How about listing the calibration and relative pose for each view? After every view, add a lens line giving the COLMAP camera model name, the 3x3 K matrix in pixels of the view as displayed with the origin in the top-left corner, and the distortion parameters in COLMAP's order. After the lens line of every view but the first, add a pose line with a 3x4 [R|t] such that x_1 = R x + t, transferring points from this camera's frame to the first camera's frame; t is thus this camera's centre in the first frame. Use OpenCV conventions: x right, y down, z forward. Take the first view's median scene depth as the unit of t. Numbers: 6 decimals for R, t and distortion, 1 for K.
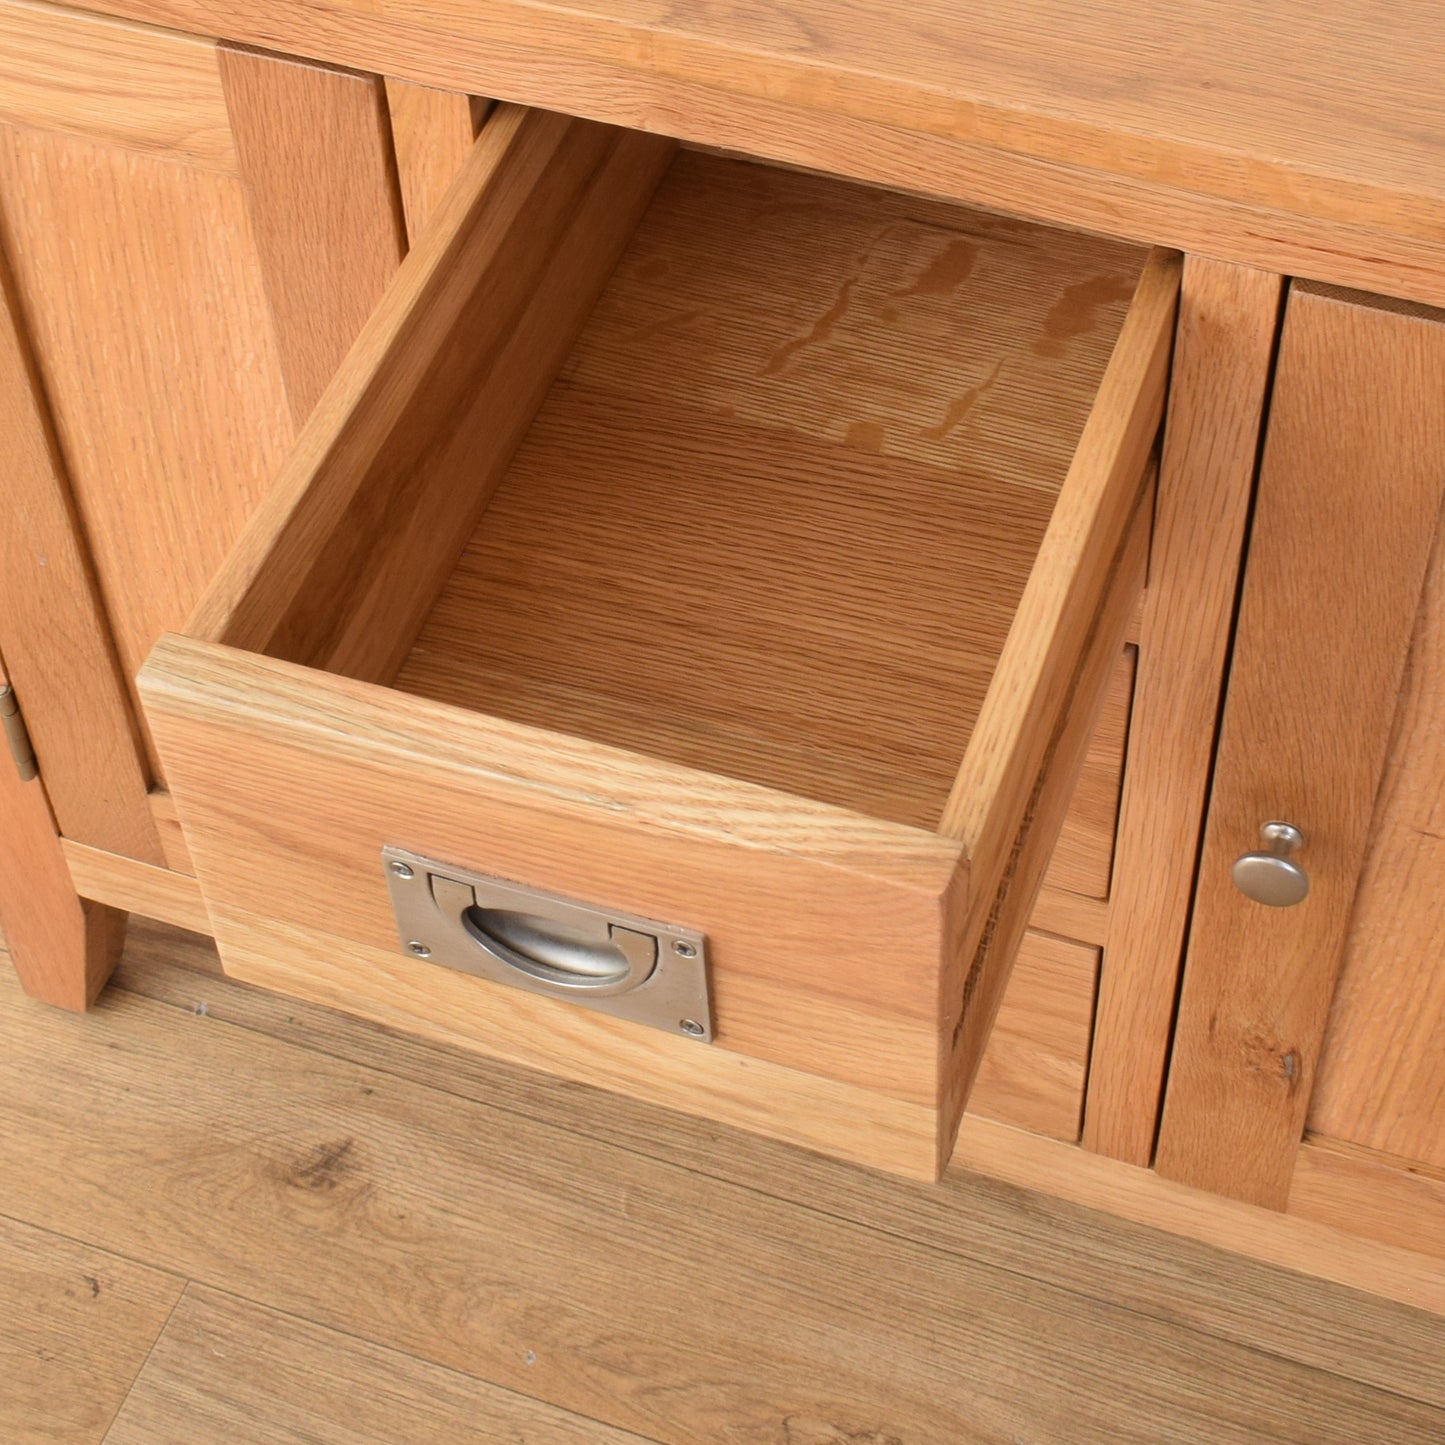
lens RADIAL K [[2963.6, 0, 721.0], [0, 2963.6, 516.9], [0, 0, 1]] dist [-0.008211, -0.018208]
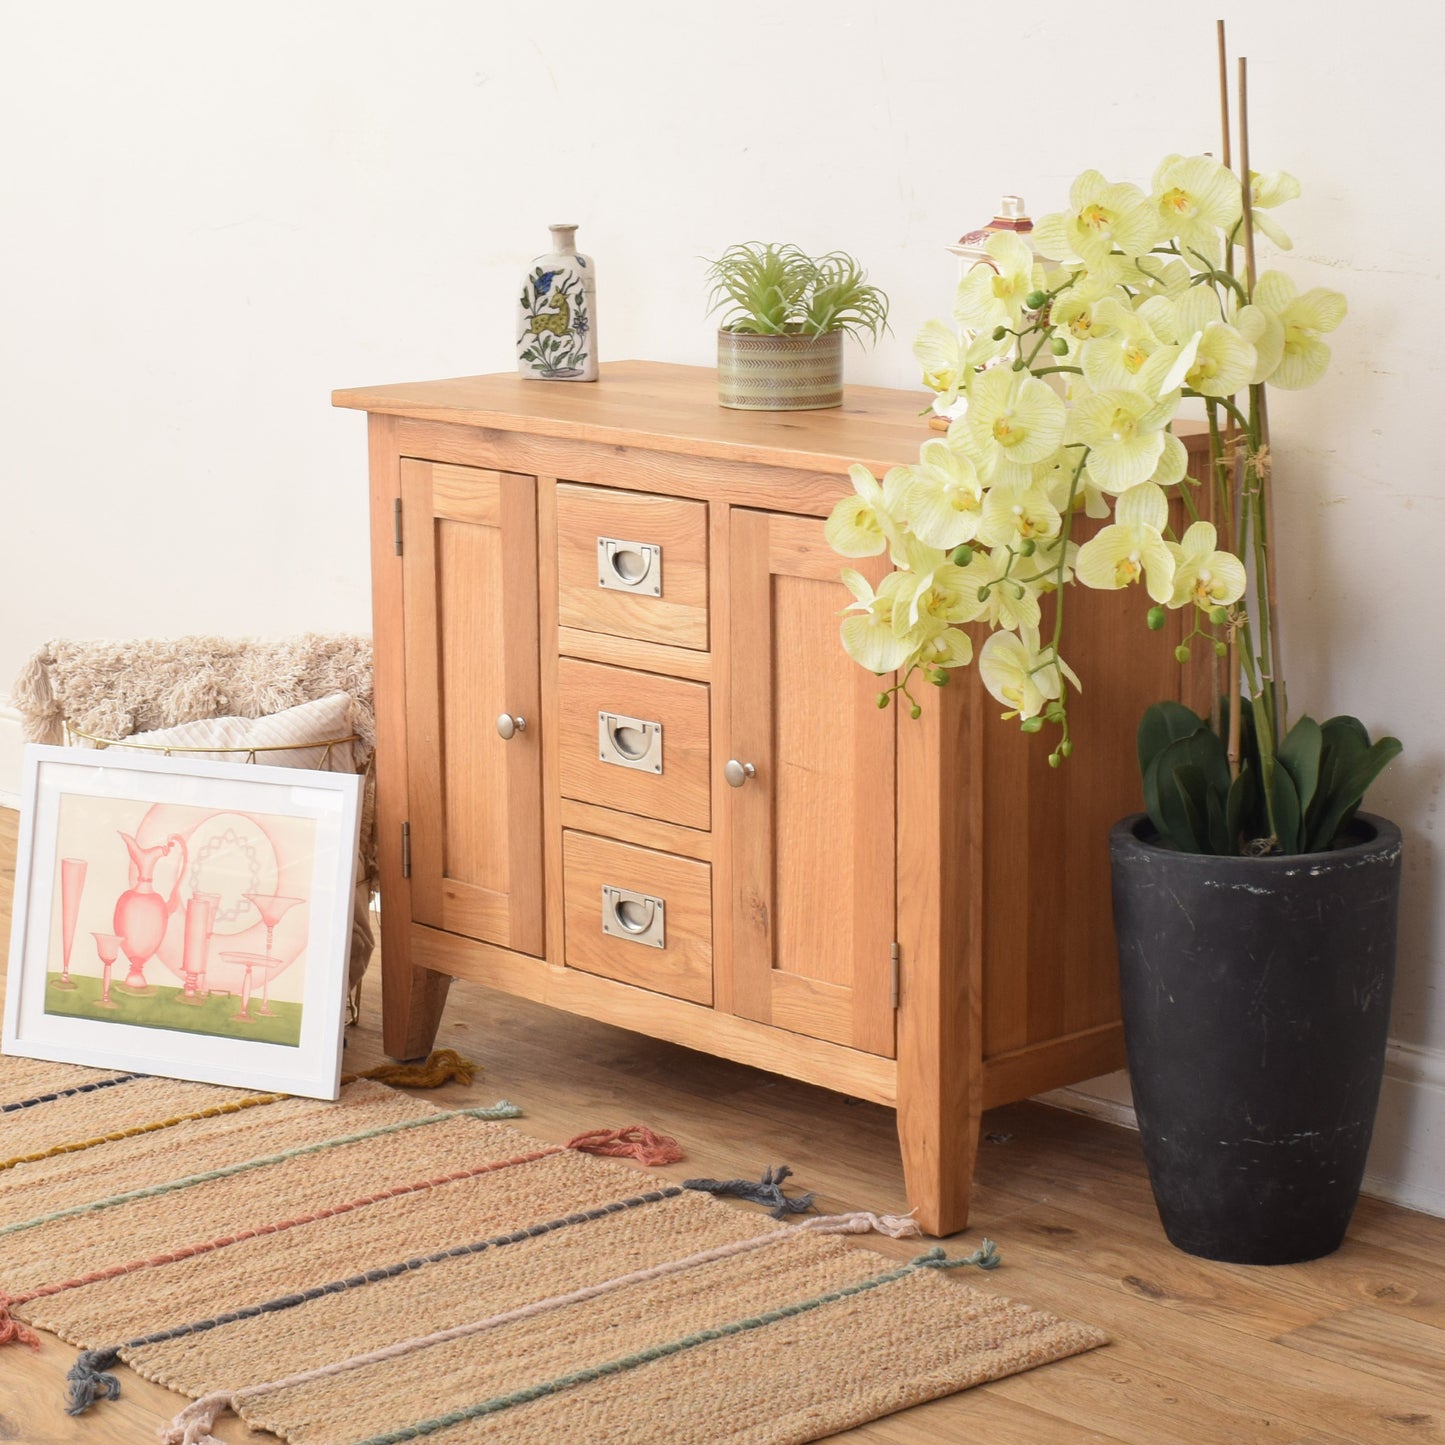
lens RADIAL K [[3862.0, 0, 722.5], [0, 3862.0, 722.5], [0, 0, 1]] dist [0.021574, -0.369703]
pose [[0.889355, 0.110776, -0.443595, 1.352765], [-0.349572, 0.790088, -0.503547, 1.456283], [0.294698, 0.602901, 0.741393, -1.307101]]
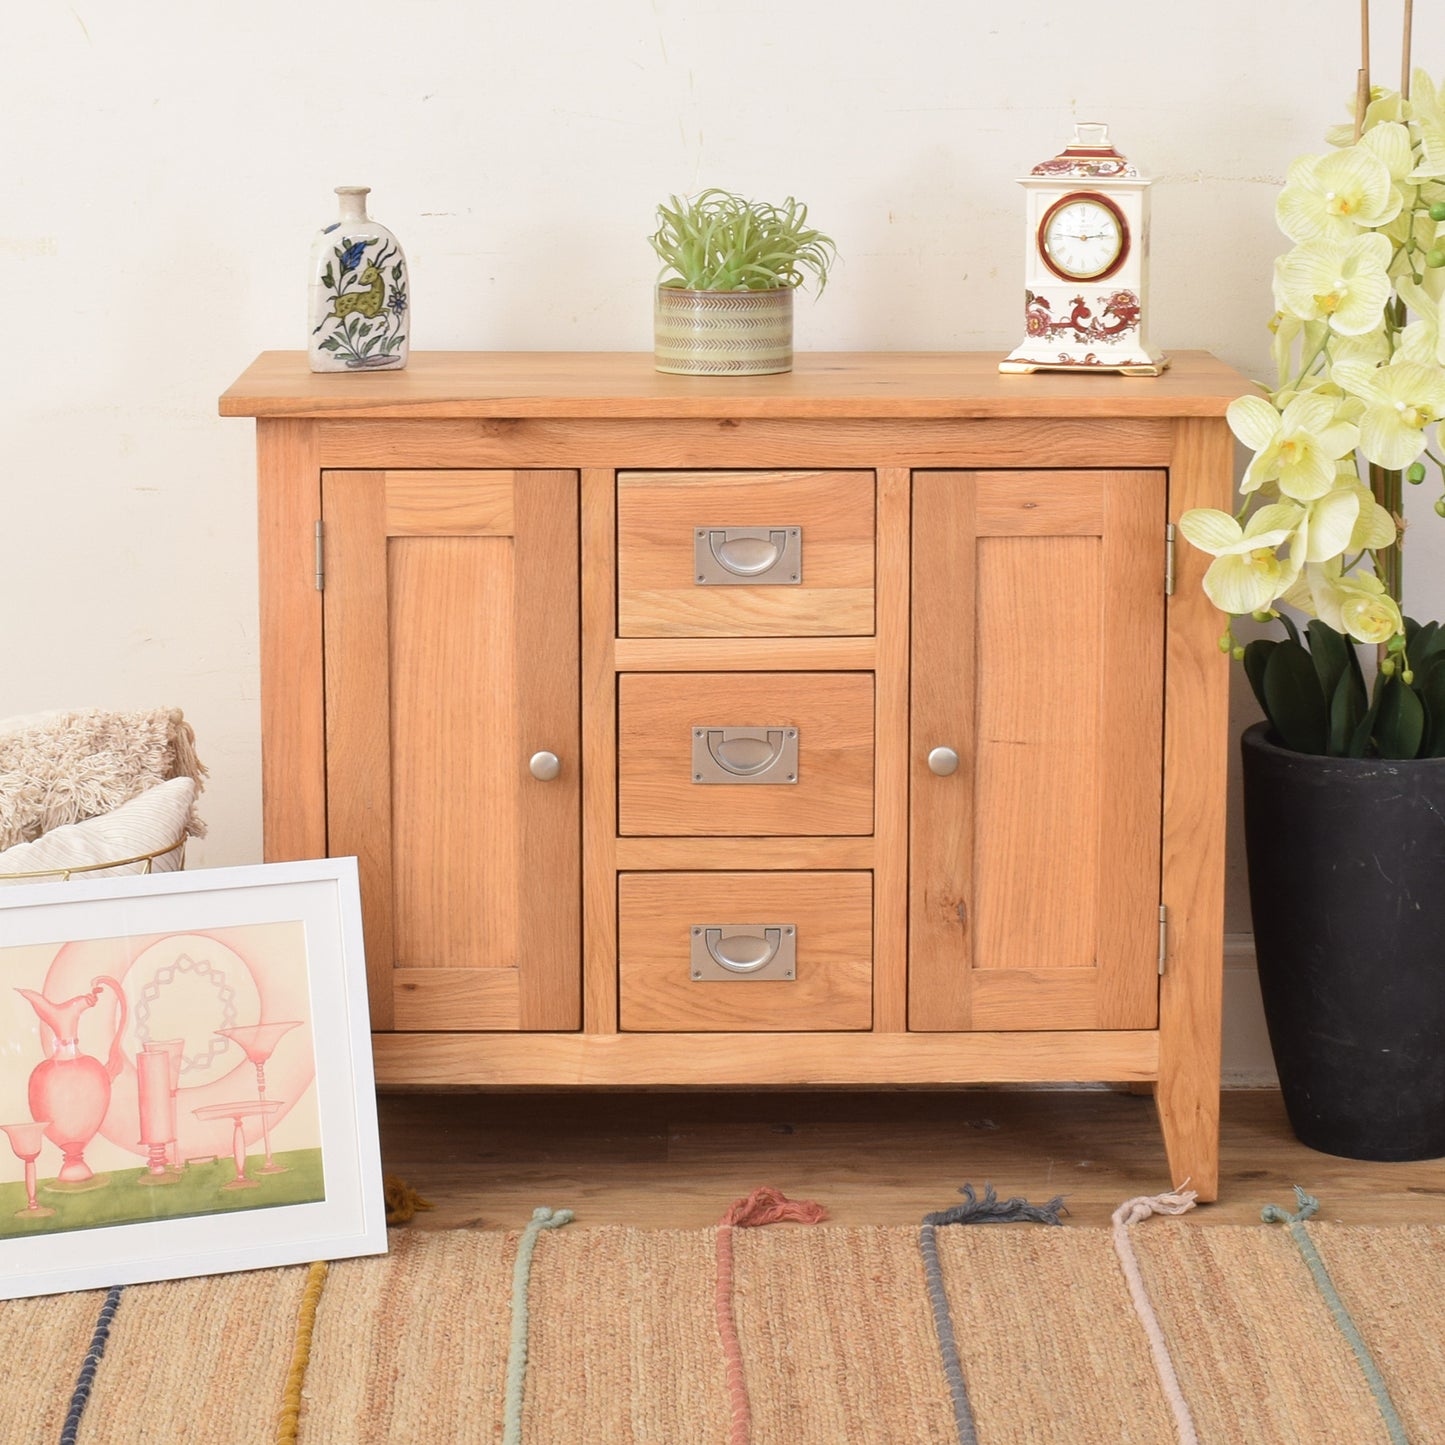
lens RADIAL K [[4193.8, 0, 722.5], [0, 4193.8, 722.5], [0, 0, 1]] dist [-0.006415, 0.065683]
pose [[0.931404, -0.036627, 0.362139, -0.981973], [0.249681, 0.788235, -0.562445, 1.575085], [-0.264851, 0.614283, 0.743310, -1.247555]]
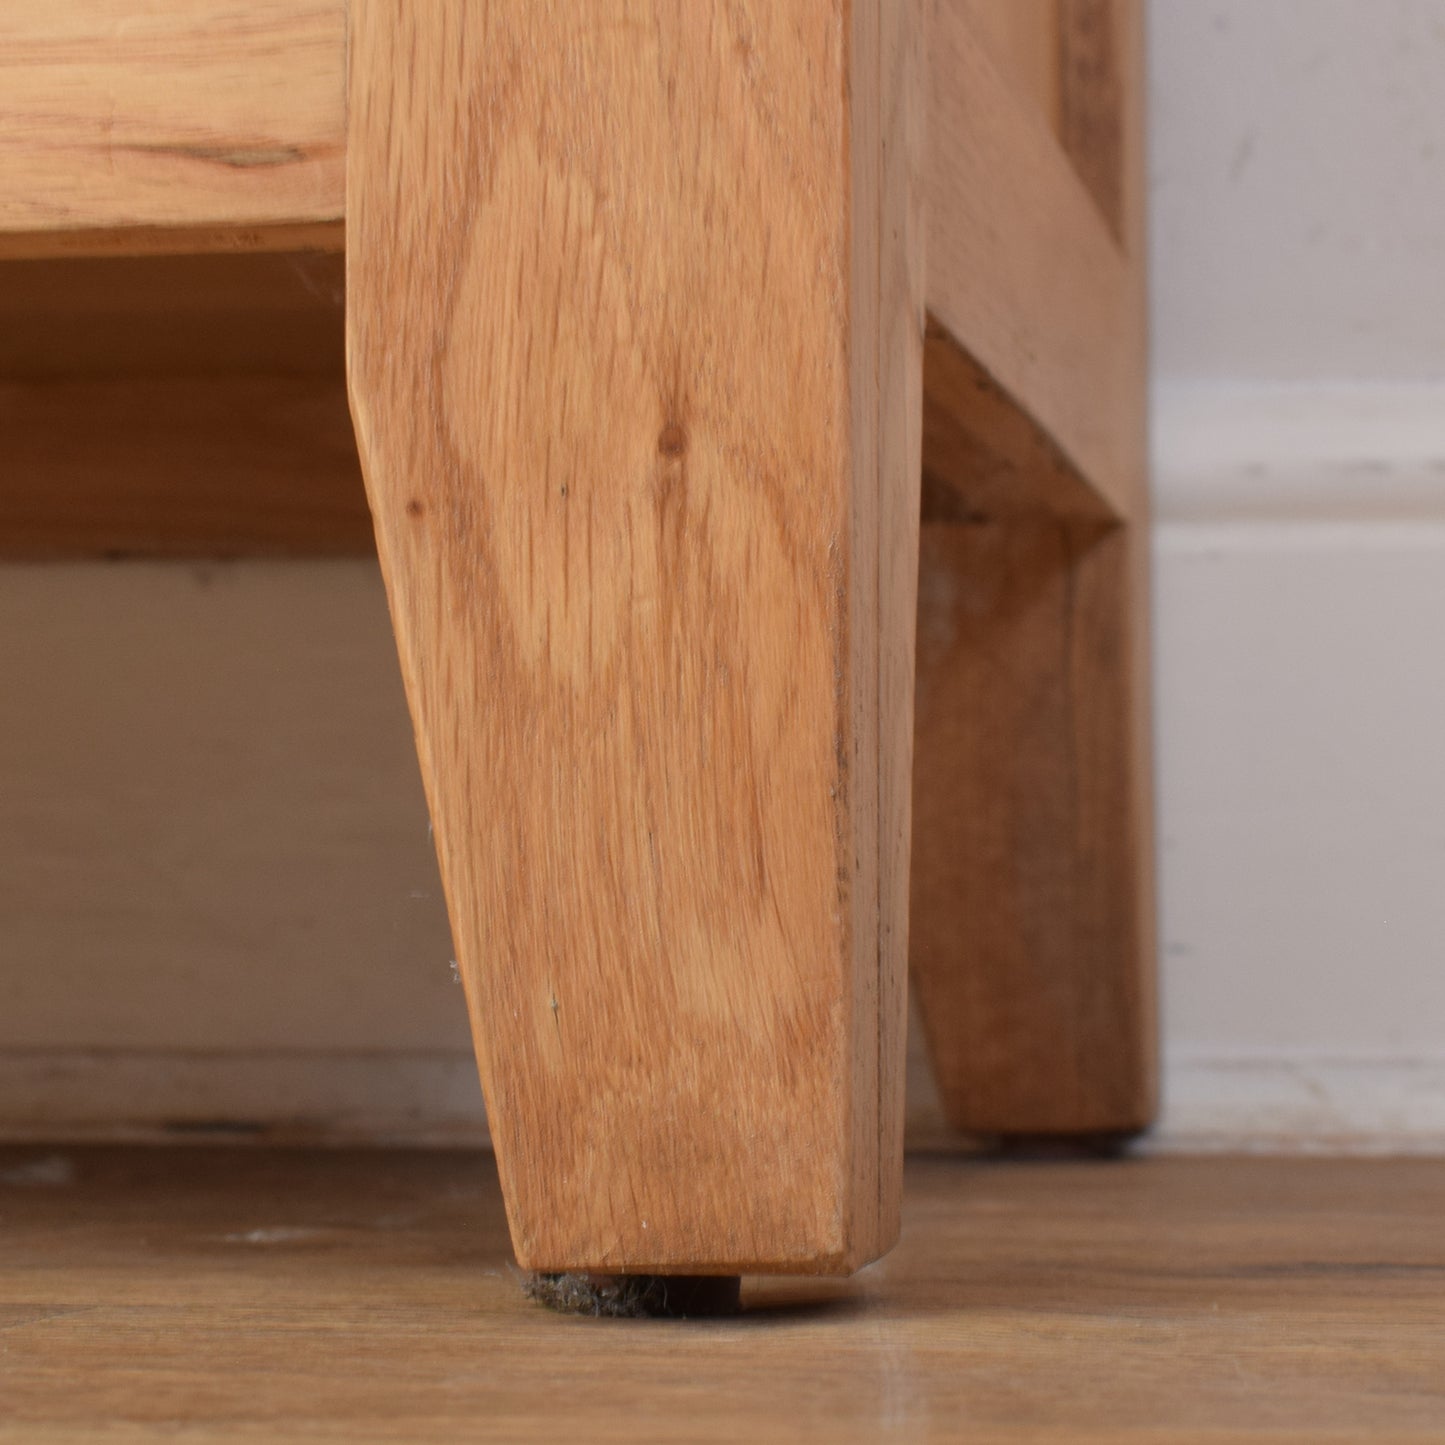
lens RADIAL K [[4861.8, 0, 644.1], [0, 4861.8, 757.9], [0, 0, 1]] dist [0.022785, -0.285932]
pose [[0.984732, 0.036550, 0.170196, 0.249741], [0.106236, 0.648339, -0.753903, 0.591198], [-0.137900, 0.760474, 0.634557, 0.679207]]
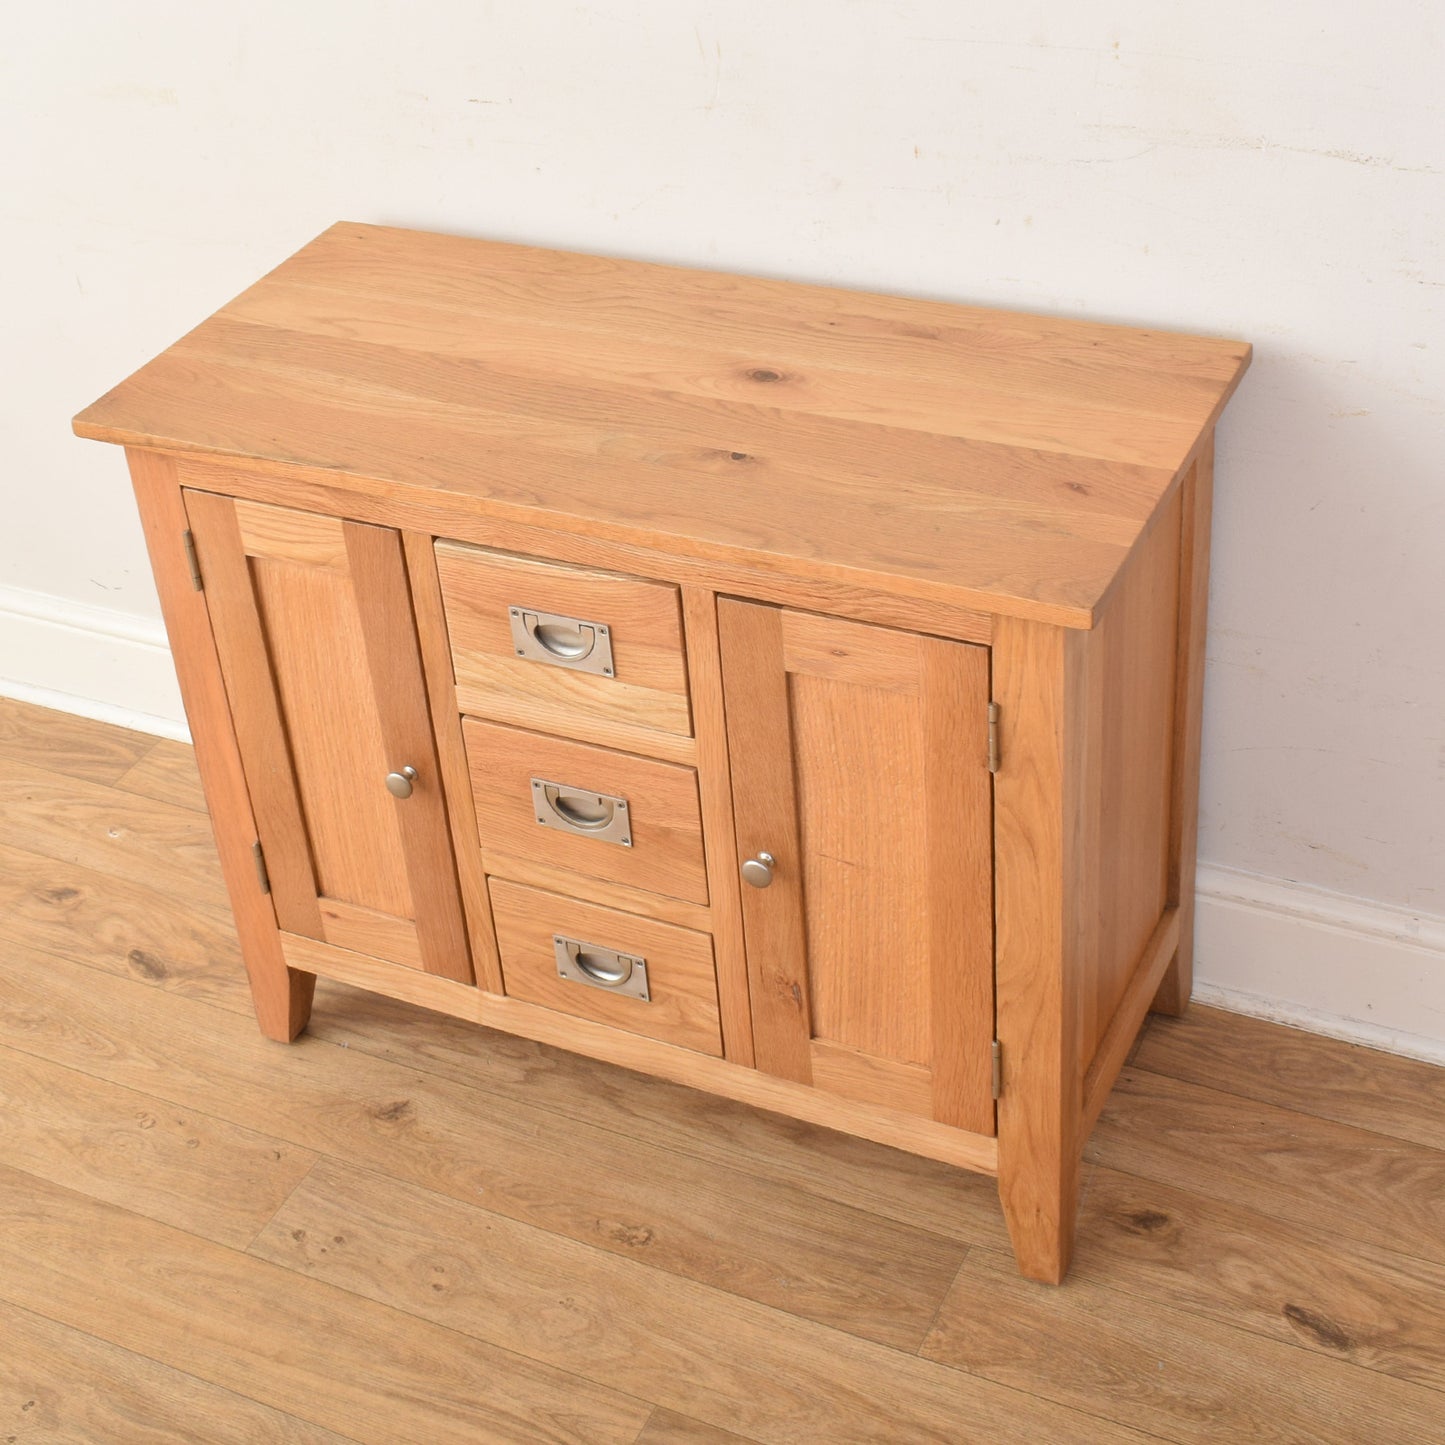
lens RADIAL K [[2376.4, 0, 637.0], [0, 2376.4, 584.0], [0, 0, 1]] dist [-0.005028, -0.022081]
pose [[0.991406, 0.012772, -0.130199, 0.255304], [-0.045582, 0.966584, -0.252267, 0.291129], [0.122626, 0.256033, 0.958859, -0.681277]]
